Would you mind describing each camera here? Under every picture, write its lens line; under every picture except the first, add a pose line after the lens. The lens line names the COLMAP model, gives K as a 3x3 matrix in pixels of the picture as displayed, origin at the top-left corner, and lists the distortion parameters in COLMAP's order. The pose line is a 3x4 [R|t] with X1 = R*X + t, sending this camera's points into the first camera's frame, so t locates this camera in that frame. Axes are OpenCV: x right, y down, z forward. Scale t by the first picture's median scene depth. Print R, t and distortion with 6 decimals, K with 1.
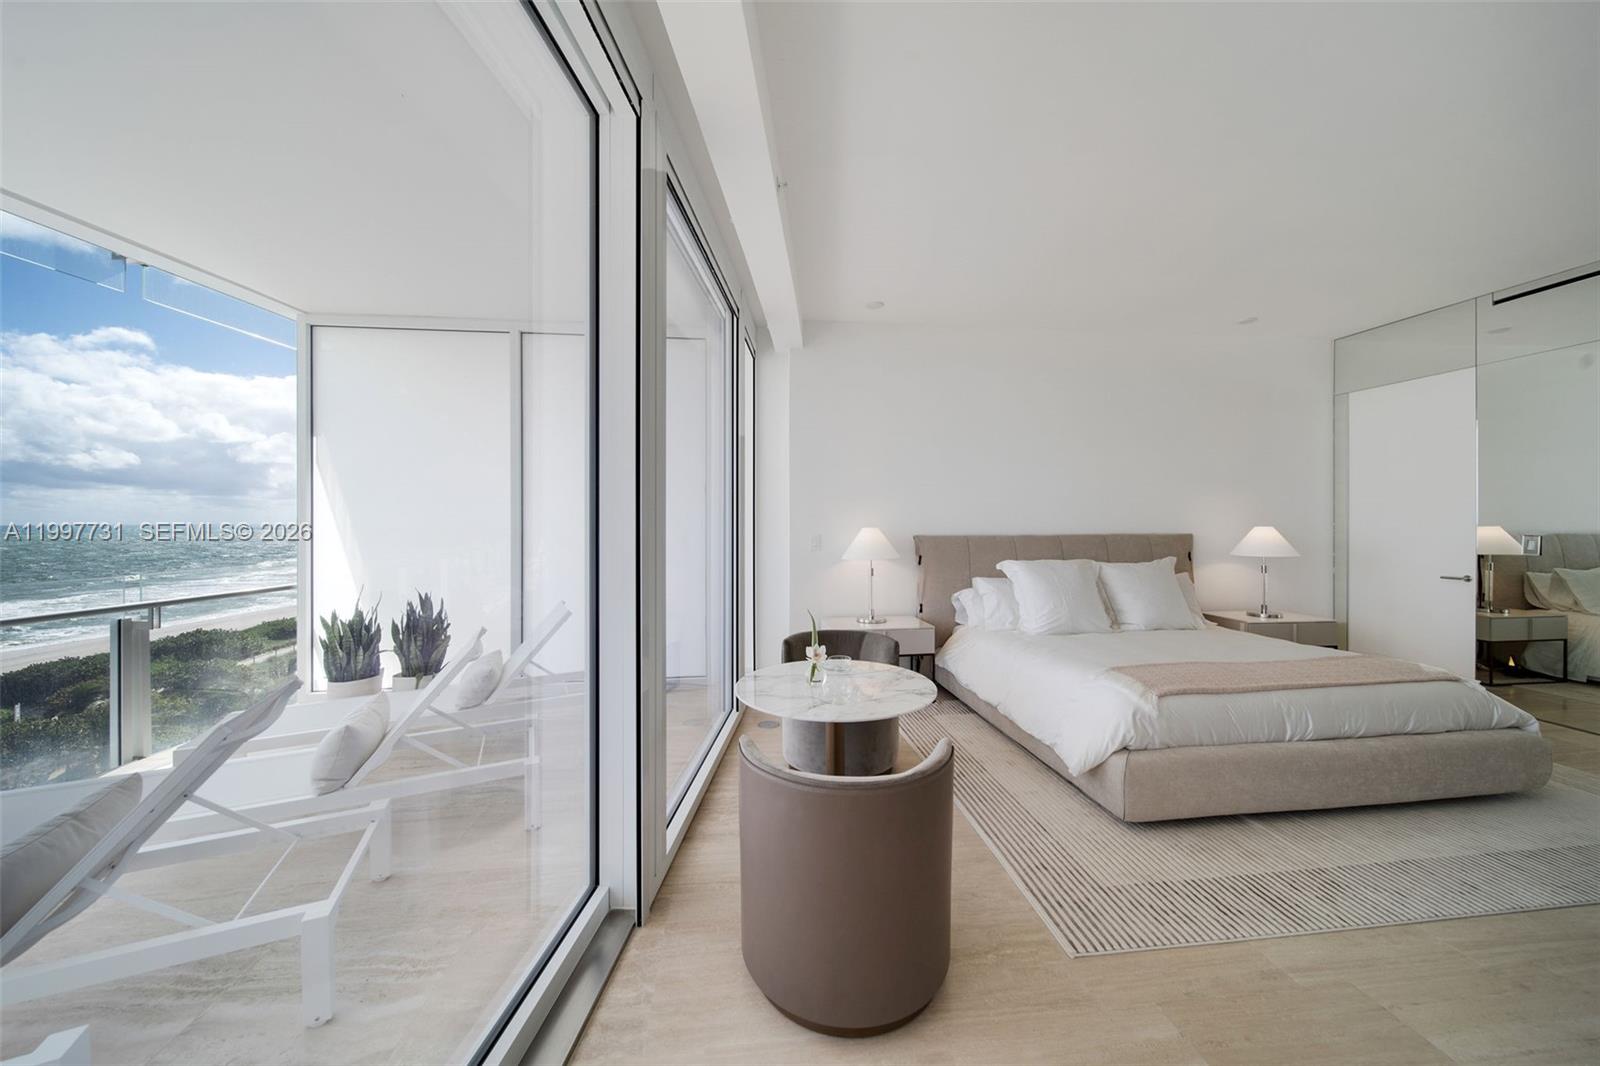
lens RADIAL K [[568.0, 0, 800.3], [0, 568.0, 530.2], [0, 0, 1]] dist [0.000185, -0.002281]
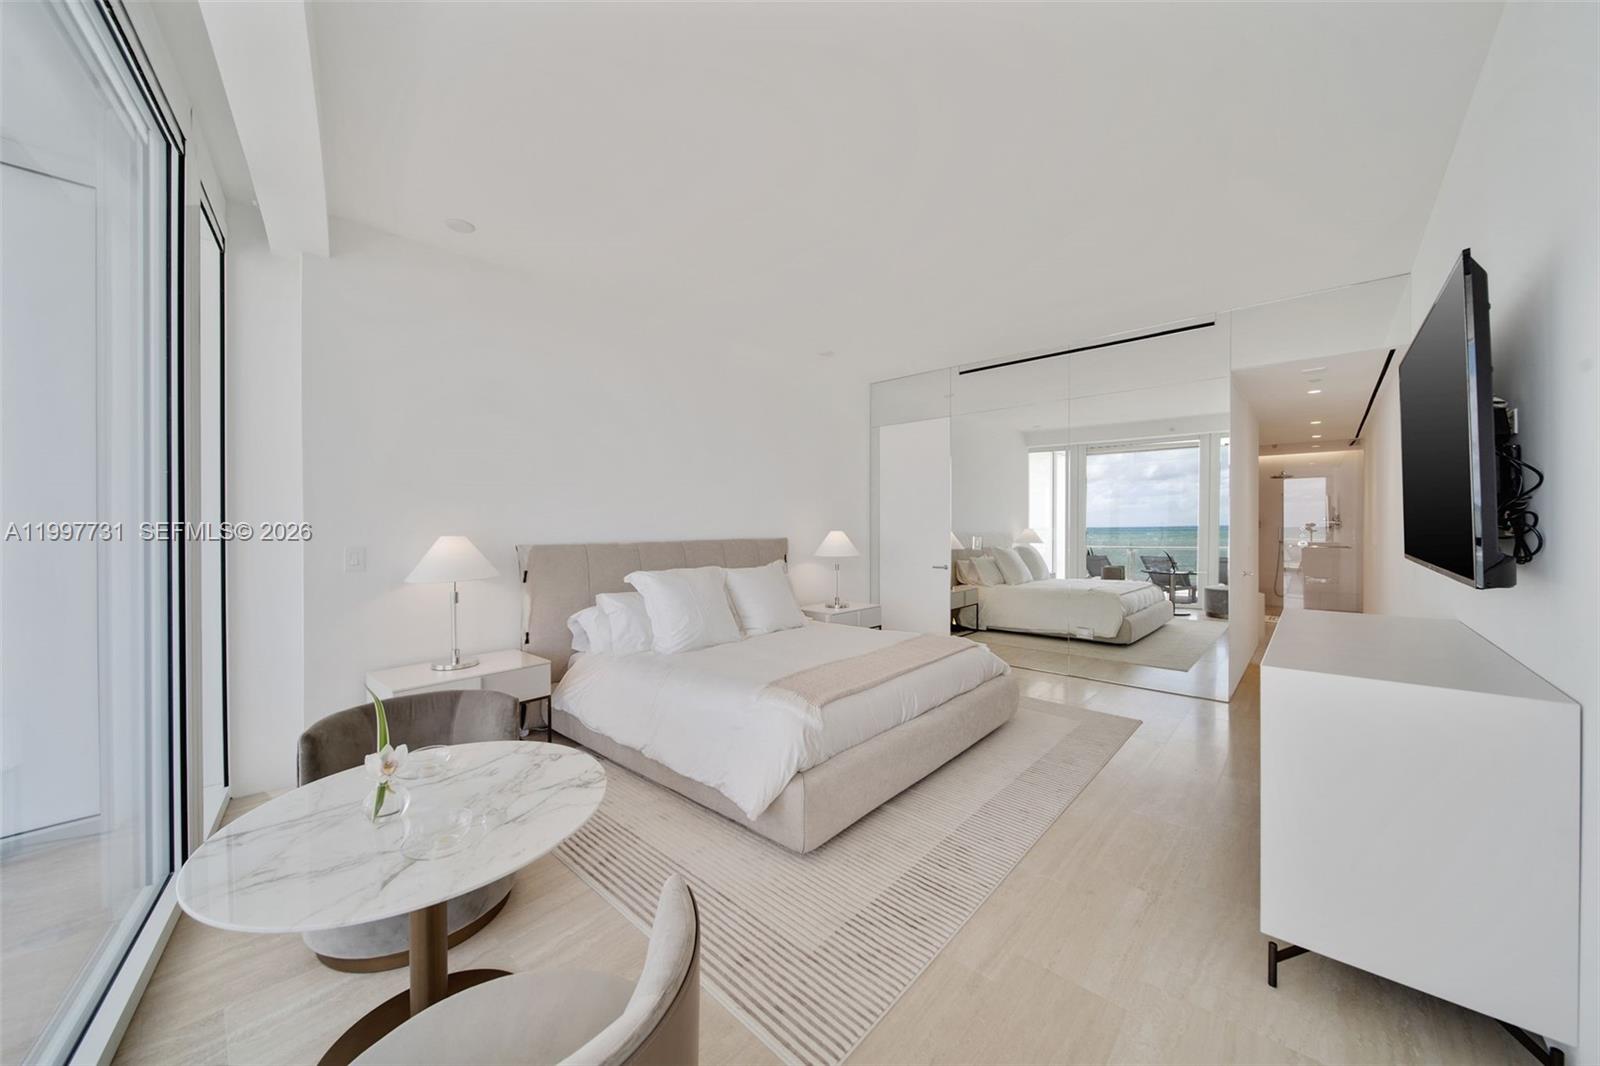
lens RADIAL K [[568.0, 0, 800.3], [0, 568.0, 530.2], [0, 0, 1]] dist [0.000185, -0.002281]
pose [[0.753470, -0.004707, 0.657465, -0.020164], [0.011052, 0.999924, -0.005507, -0.002957], [-0.657389, 0.011416, 0.753465, 0.193807]]
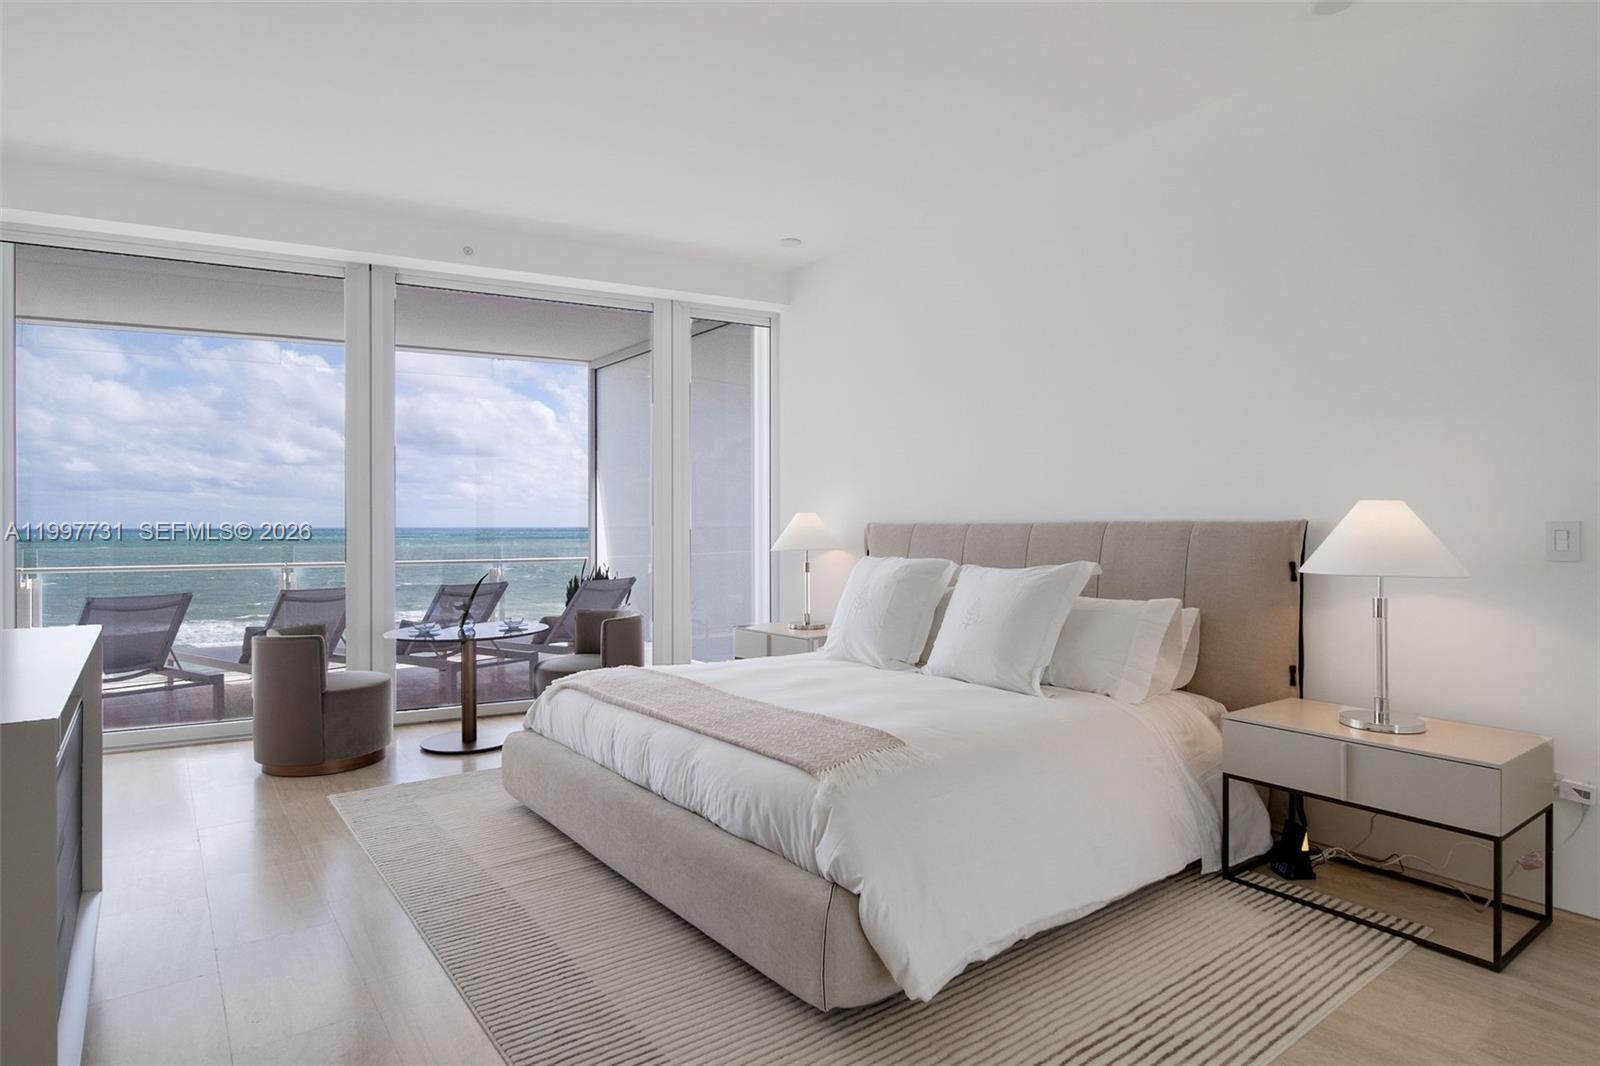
lens RADIAL K [[865.0, 0, 797.6], [0, 865.0, 540.9], [0, 0, 1]] dist [0.000304, -0.001358]
pose [[0.508756, 0.014269, -0.860792, 1.308039], [-0.010462, 0.999891, 0.010391, 0.023116], [0.860847, 0.003719, 0.508850, 0.406650]]
